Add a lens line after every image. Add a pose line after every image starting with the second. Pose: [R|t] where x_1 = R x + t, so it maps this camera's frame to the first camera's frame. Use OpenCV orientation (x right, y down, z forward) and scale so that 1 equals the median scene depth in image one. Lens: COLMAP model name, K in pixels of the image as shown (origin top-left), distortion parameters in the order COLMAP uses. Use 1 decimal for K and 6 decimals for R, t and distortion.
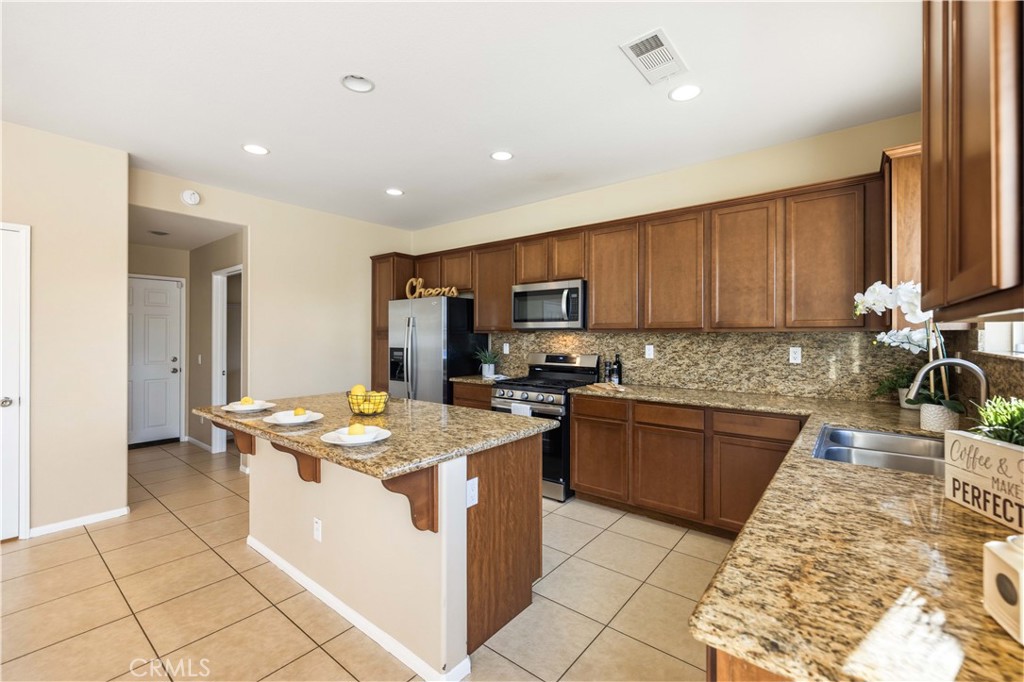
lens RADIAL K [[431.3, 0, 512.0], [0, 431.3, 341.0], [0, 0, 1]] dist [-0.000028, -0.000045]
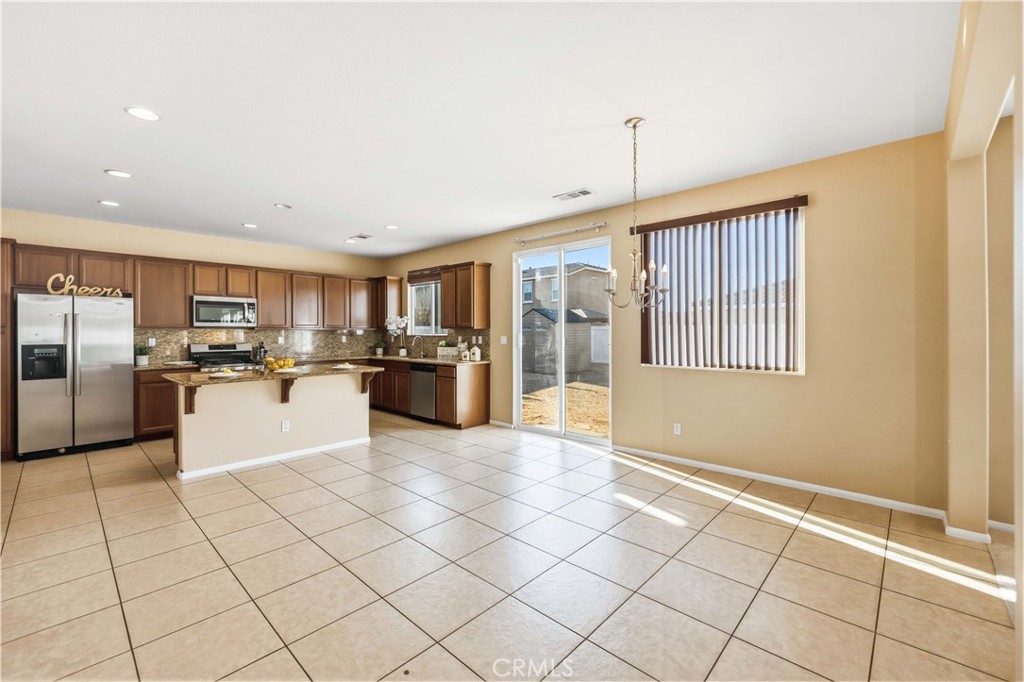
lens RADIAL K [[429.1, 0, 510.4], [0, 429.1, 331.1], [0, 0, 1]] dist [-0.000225, -0.000203]
pose [[0.080860, -0.001612, 0.996724, -1.274098], [0.013591, 0.999908, 0.000515, -0.001128], [-0.996633, 0.013505, 0.080875, -0.119568]]
